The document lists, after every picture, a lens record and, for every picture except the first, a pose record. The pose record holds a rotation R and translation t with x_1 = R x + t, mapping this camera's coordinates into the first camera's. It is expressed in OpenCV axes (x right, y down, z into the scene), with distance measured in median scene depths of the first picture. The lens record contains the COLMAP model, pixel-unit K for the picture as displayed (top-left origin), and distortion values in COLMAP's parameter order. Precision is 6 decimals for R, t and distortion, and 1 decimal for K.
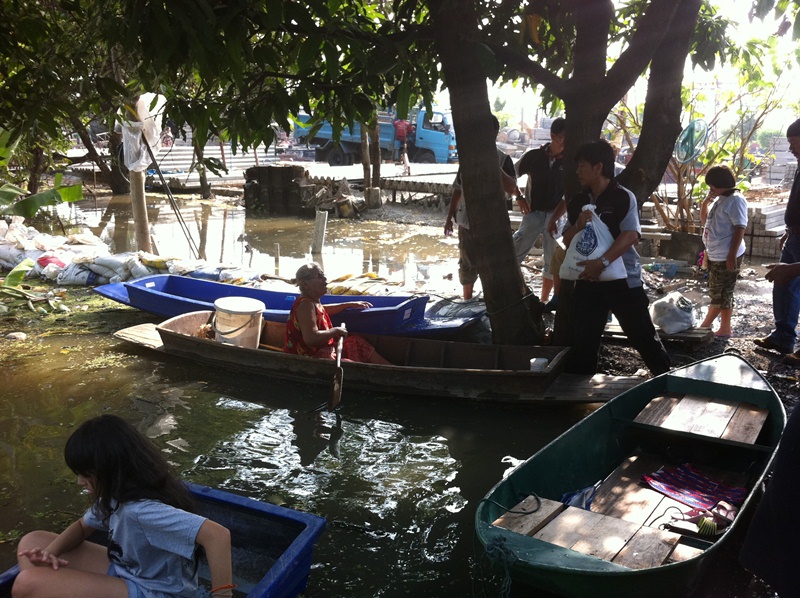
lens RADIAL K [[749.1, 0, 412.7], [0, 749.1, 297.7], [0, 0, 1]] dist [0.095175, -0.275216]
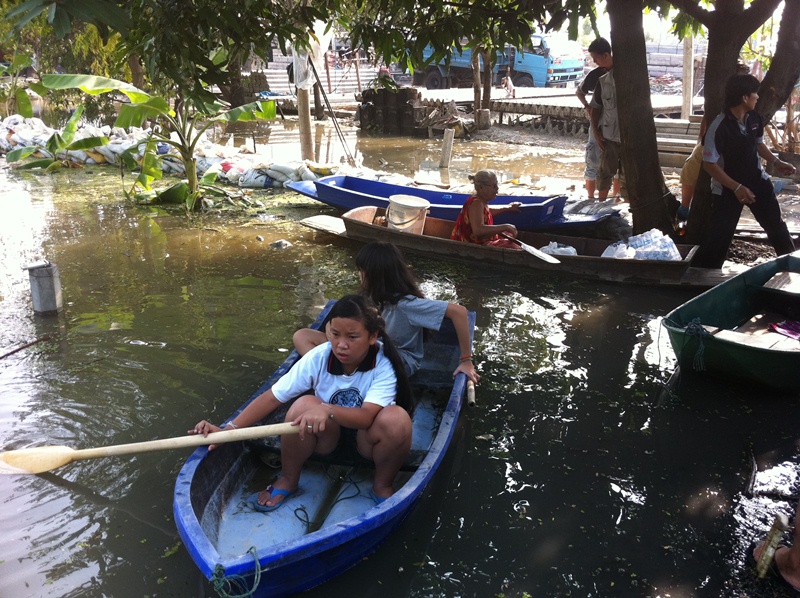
lens RADIAL K [[749.1, 0, 412.7], [0, 749.1, 297.7], [0, 0, 1]] dist [0.095175, -0.275216]
pose [[0.995742, 0.032575, -0.086241, -0.089340], [-0.024490, 0.995346, 0.093199, 0.037550], [0.088876, -0.090691, 0.991905, -0.154185]]
